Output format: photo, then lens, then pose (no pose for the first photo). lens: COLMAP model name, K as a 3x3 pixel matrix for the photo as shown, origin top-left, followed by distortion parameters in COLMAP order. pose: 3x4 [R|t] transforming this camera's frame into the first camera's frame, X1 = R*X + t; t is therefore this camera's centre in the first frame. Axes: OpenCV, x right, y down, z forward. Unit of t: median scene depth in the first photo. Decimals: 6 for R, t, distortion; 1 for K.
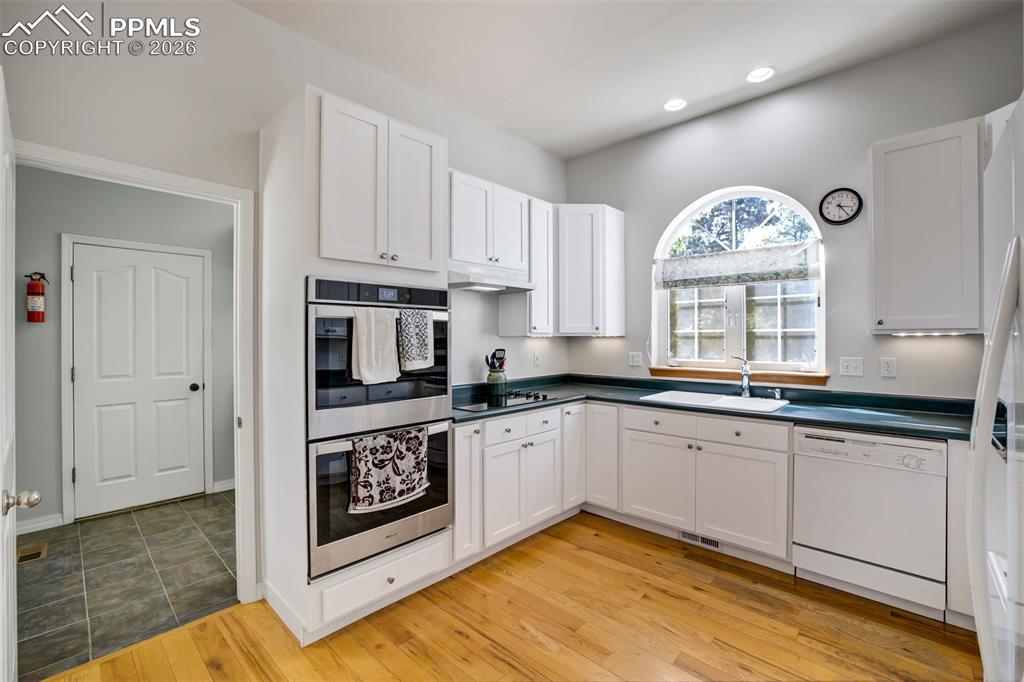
lens RADIAL K [[445.2, 0, 511.0], [0, 445.2, 337.9], [0, 0, 1]] dist [-0.024321, 0.004740]
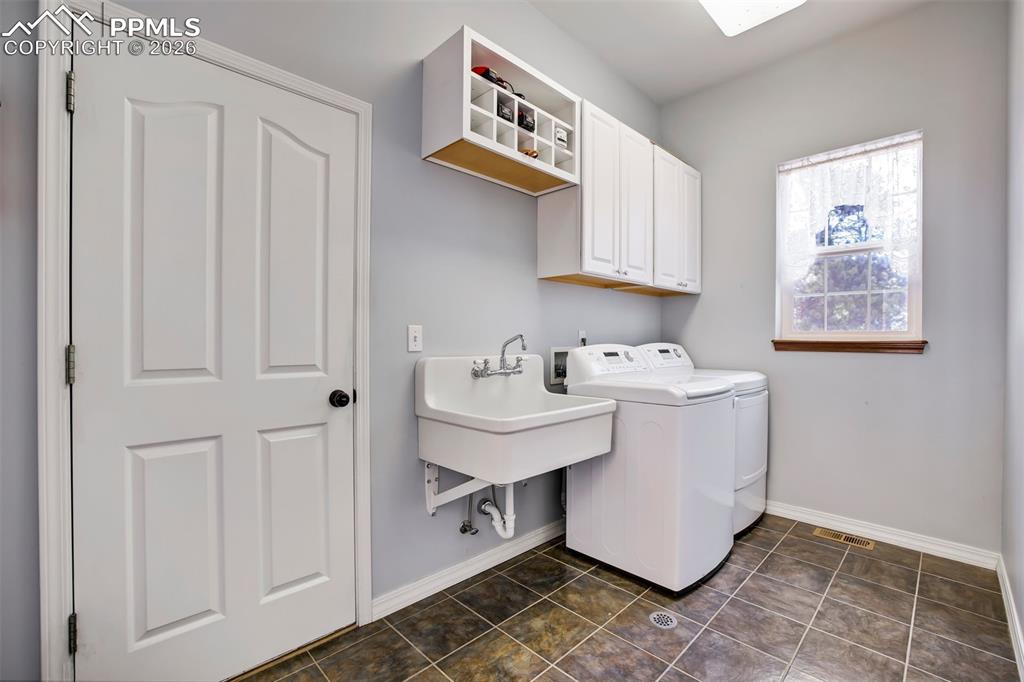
lens RADIAL K [[445.2, 0, 510.2], [0, 445.2, 344.2], [0, 0, 1]] dist [-0.024321, 0.004740]
pose [[0.999296, 0.004277, -0.037276, -0.570013], [-0.004143, 0.999985, 0.003681, 0.058259], [0.037291, -0.003524, 0.999298, 0.595604]]
